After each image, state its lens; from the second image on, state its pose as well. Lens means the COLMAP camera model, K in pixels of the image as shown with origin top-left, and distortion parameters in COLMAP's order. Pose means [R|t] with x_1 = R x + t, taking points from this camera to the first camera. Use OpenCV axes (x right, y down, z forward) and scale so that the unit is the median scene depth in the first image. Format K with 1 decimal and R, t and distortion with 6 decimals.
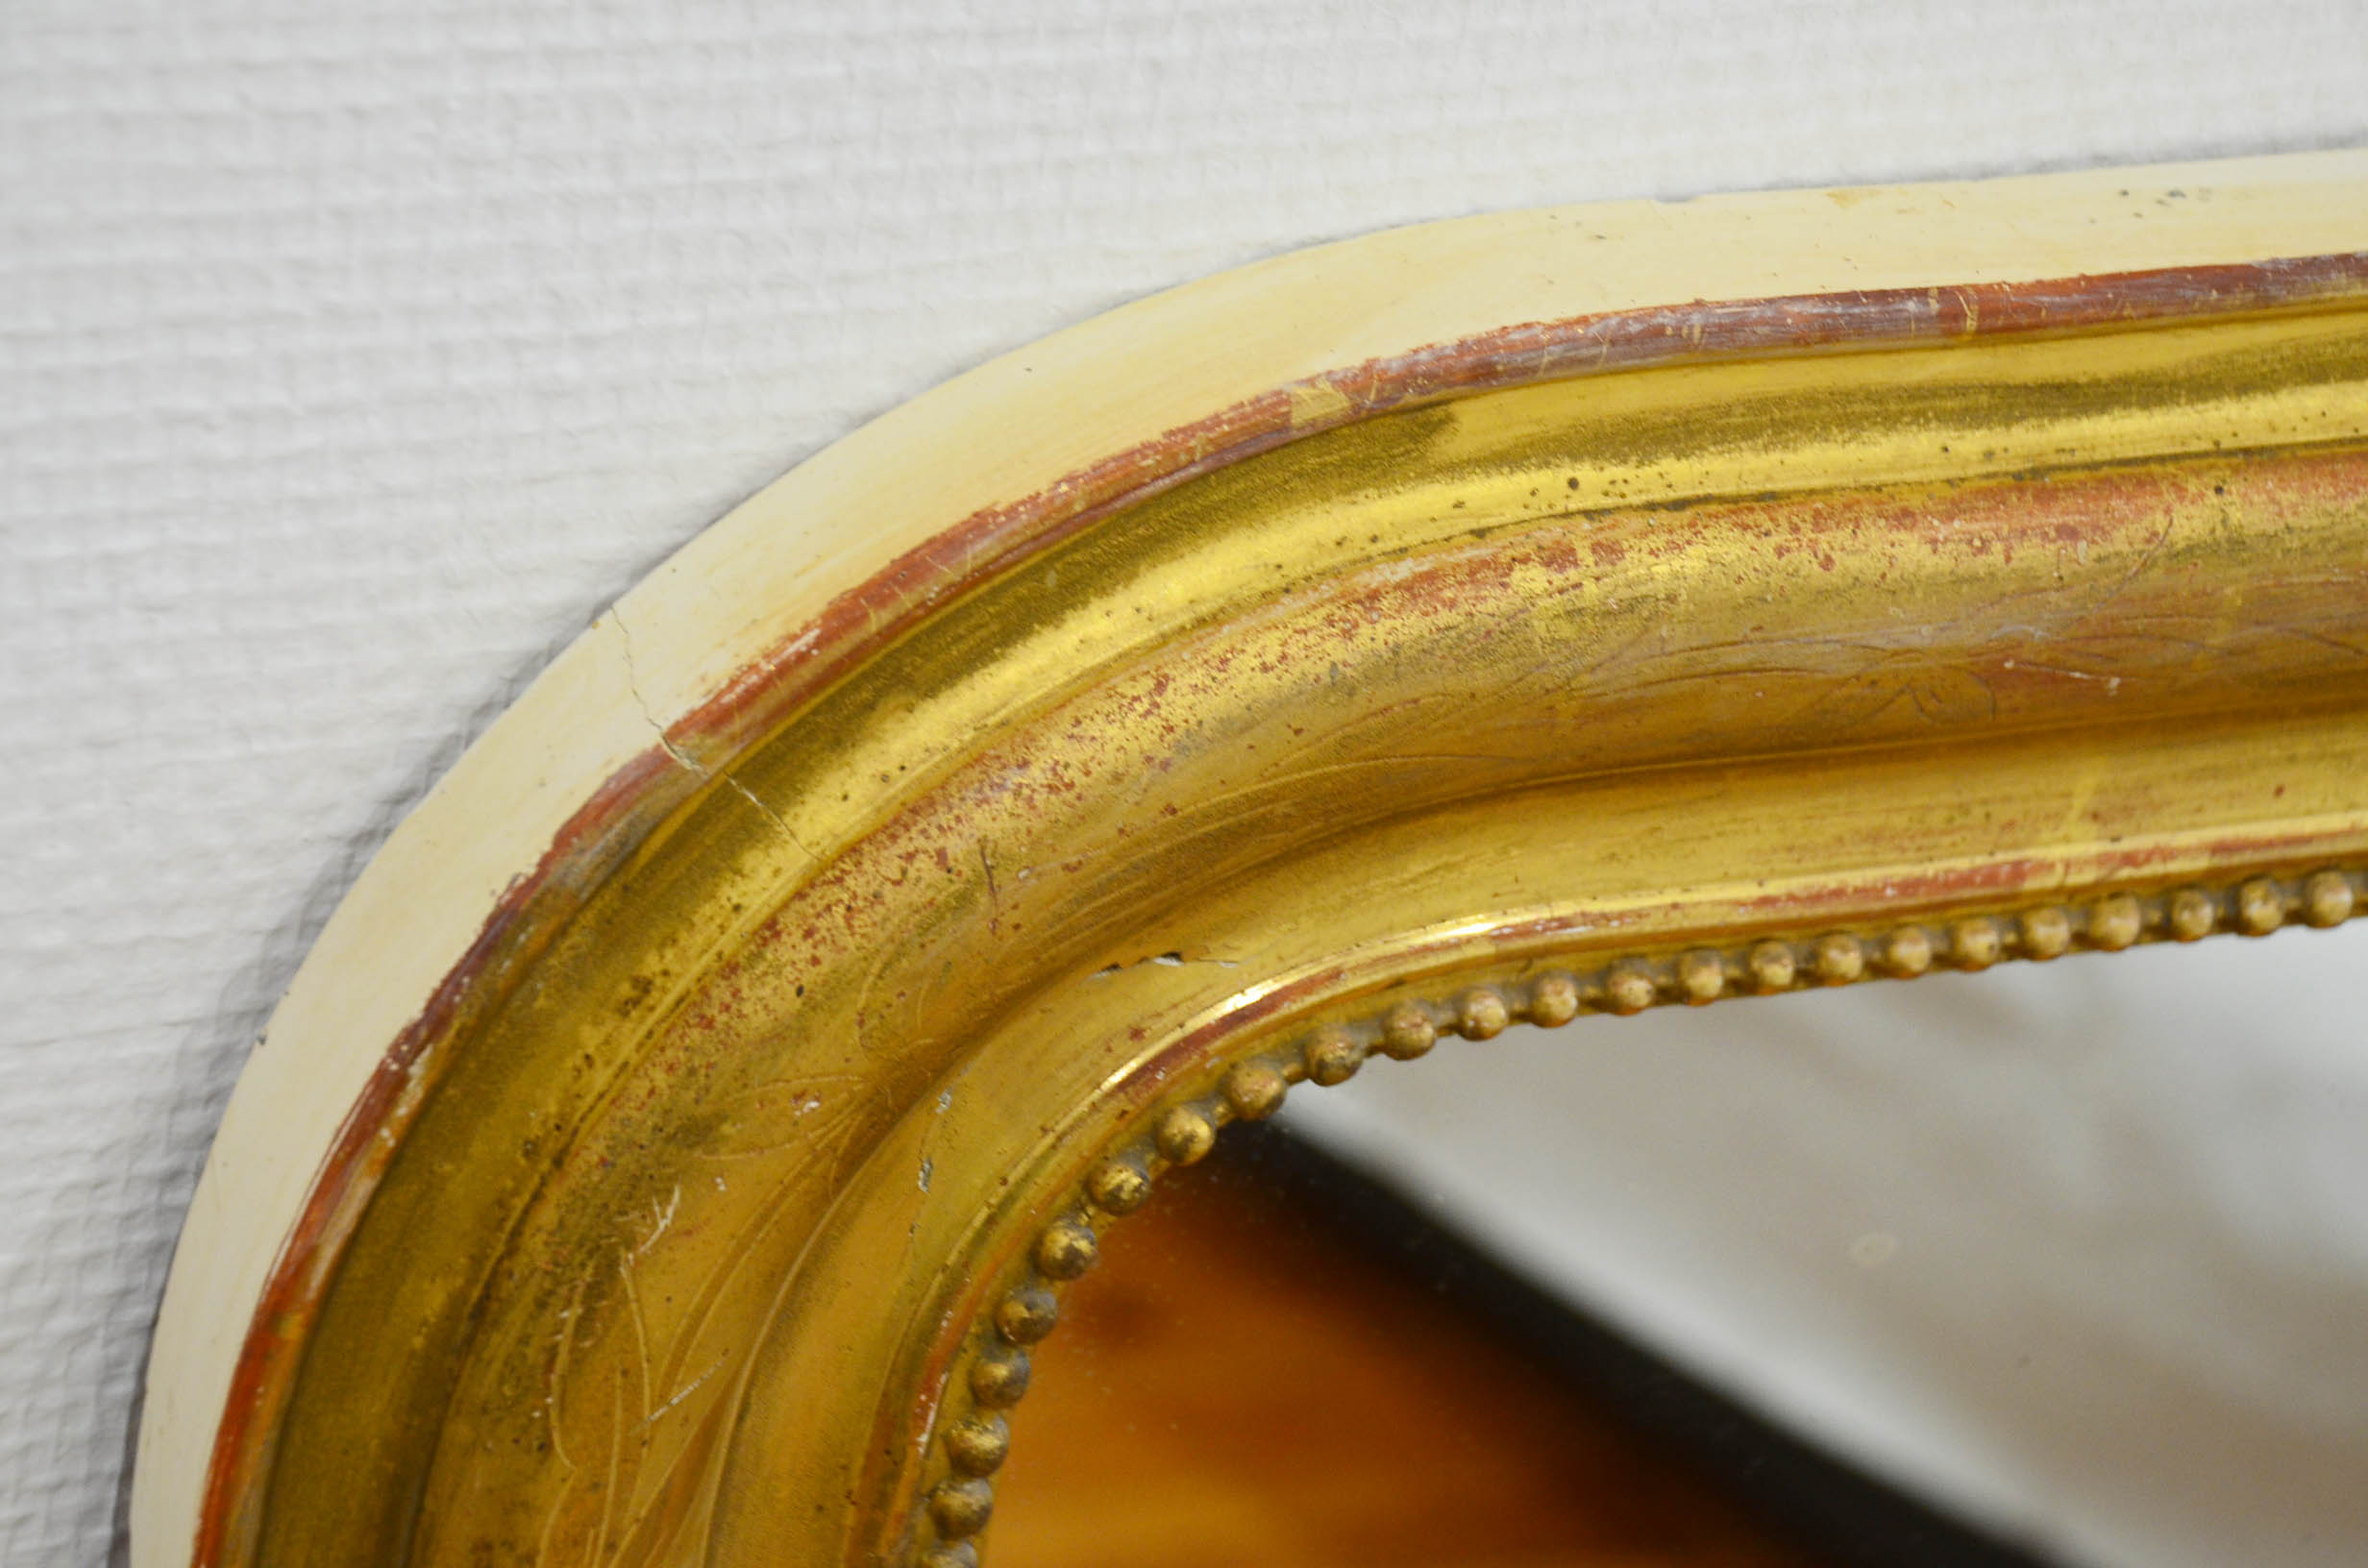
lens RADIAL K [[5855.7, 0, 1184.0], [0, 5855.7, 784.0], [0, 0, 1]] dist [0.464615, 0.668067]
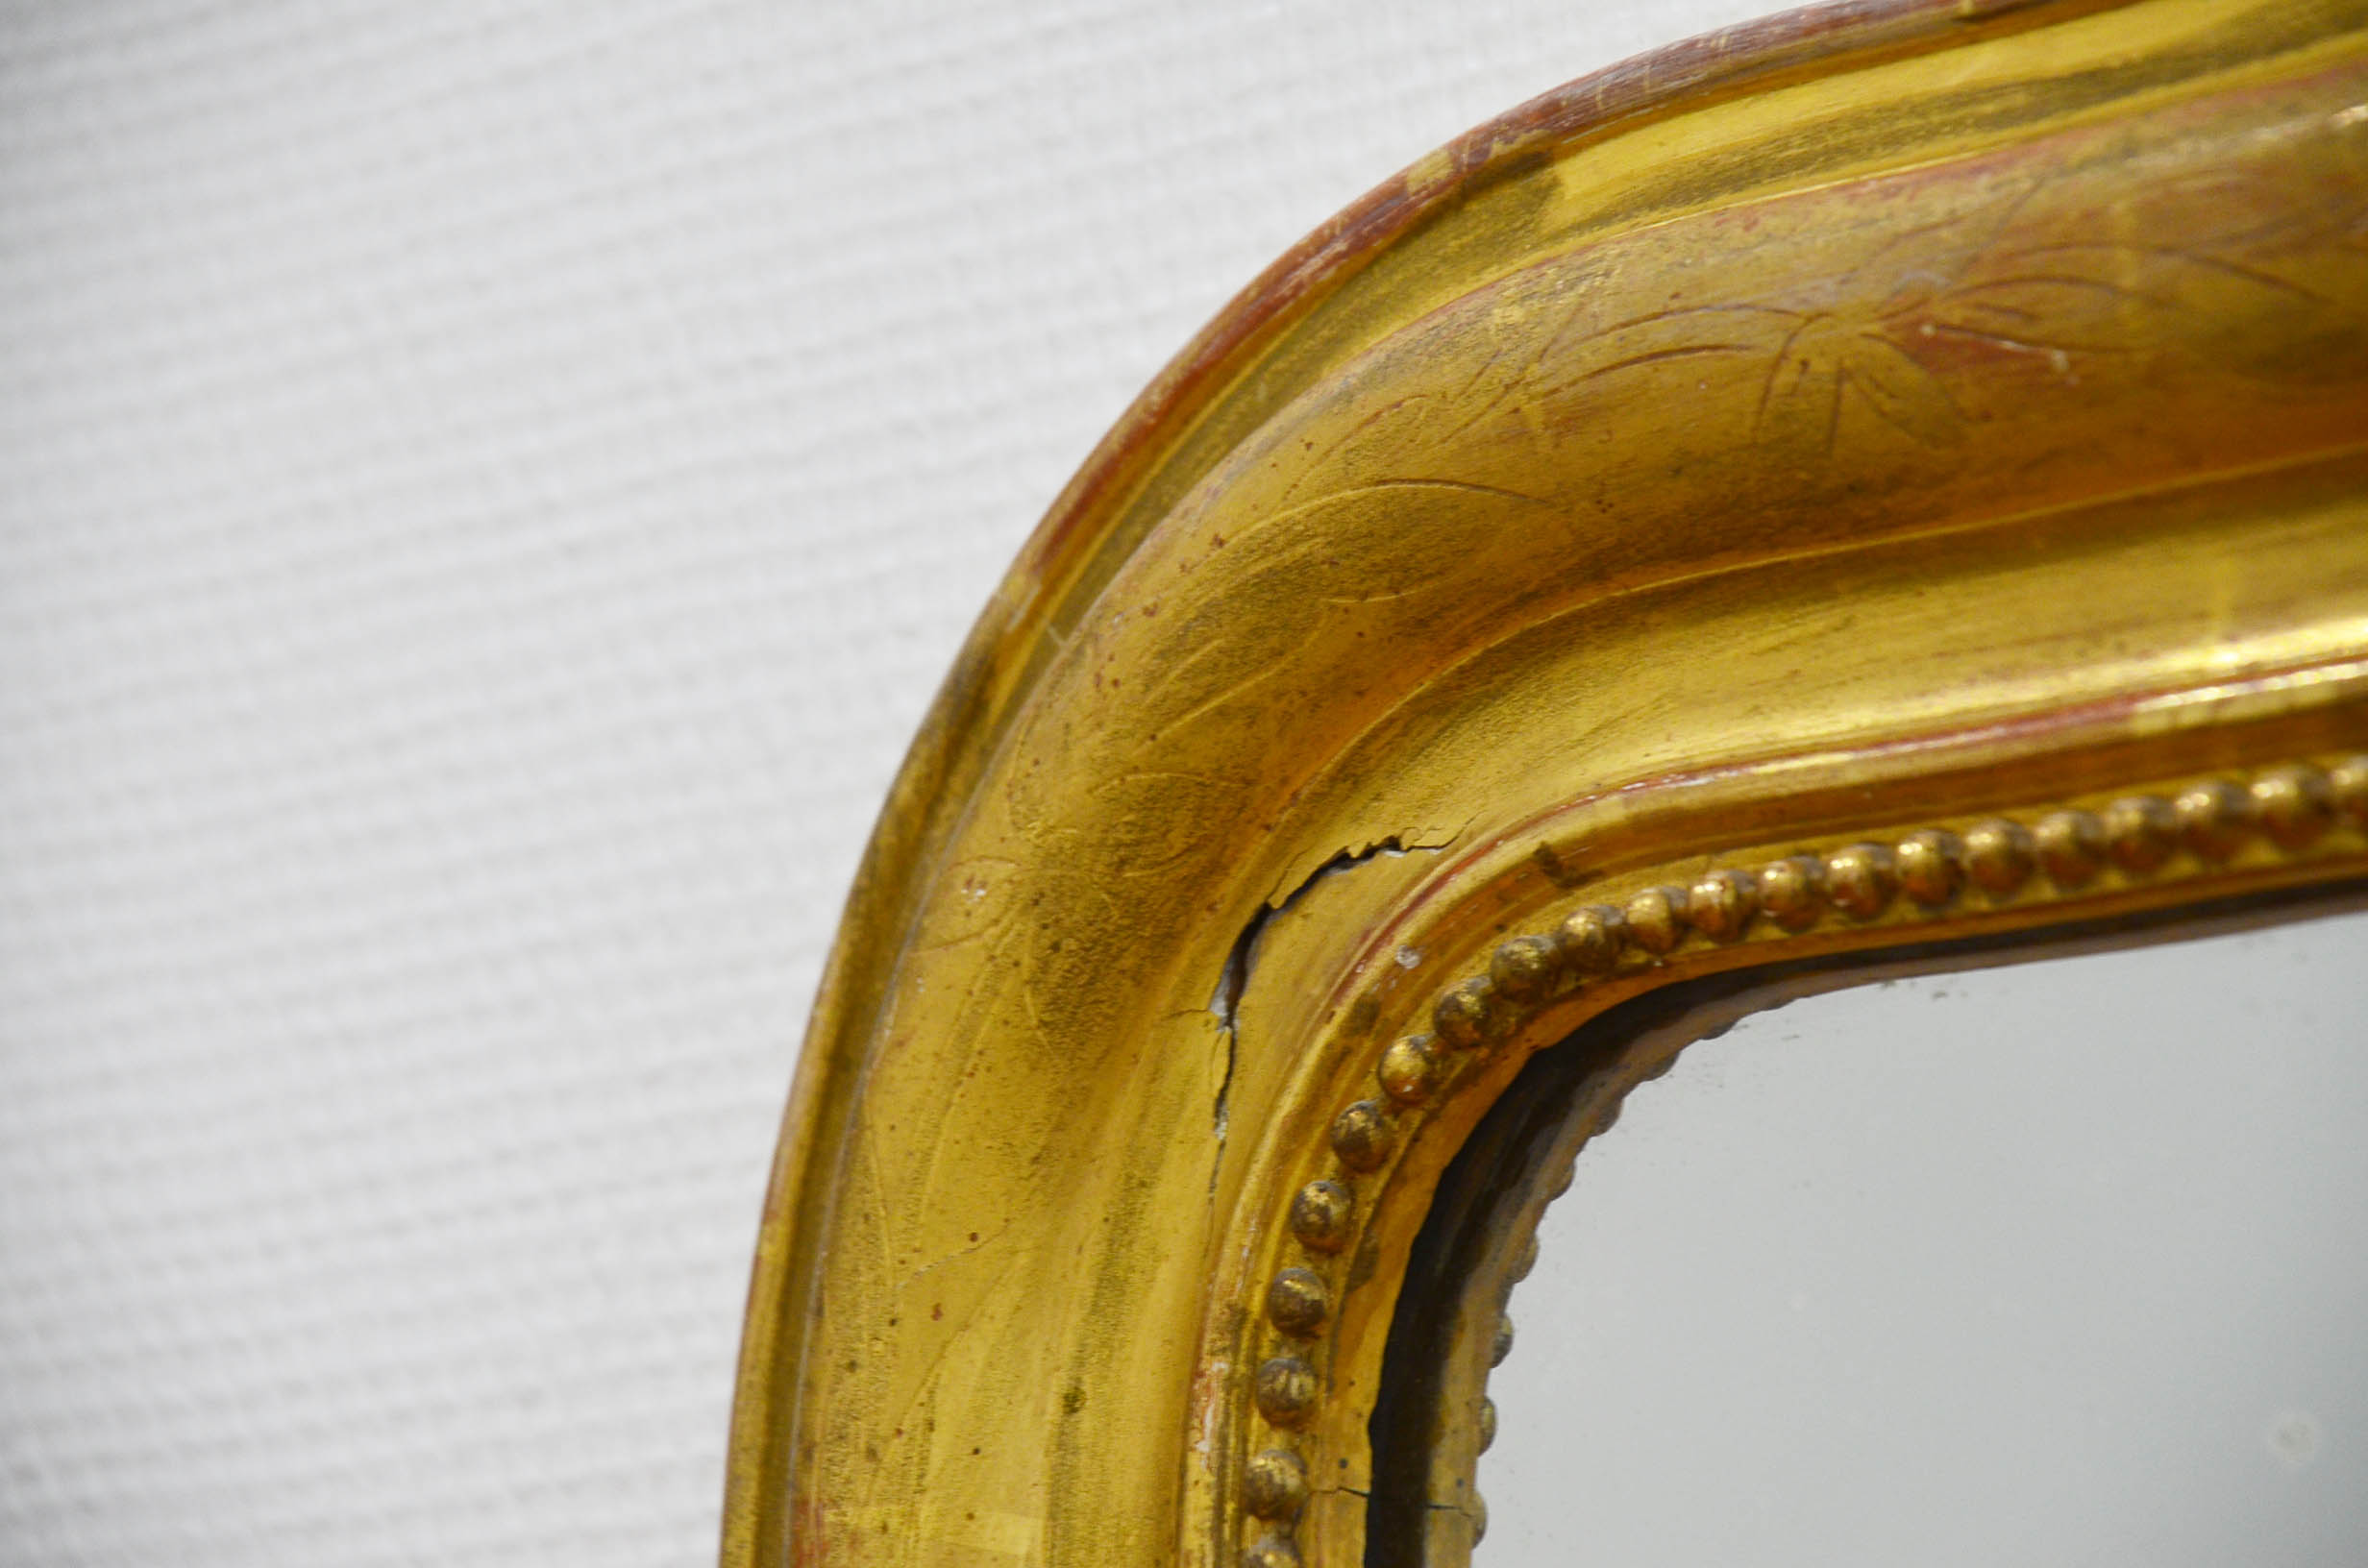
lens RADIAL K [[12923.7, 0, 1184.0], [0, 12923.7, 784.0], [0, 0, 1]] dist [2.258658, -11.161431]
pose [[0.275825, -0.354716, -0.893363, 1.906766], [-0.524257, 0.723489, -0.449130, 1.004316], [0.805652, 0.592233, 0.013595, 0.971800]]
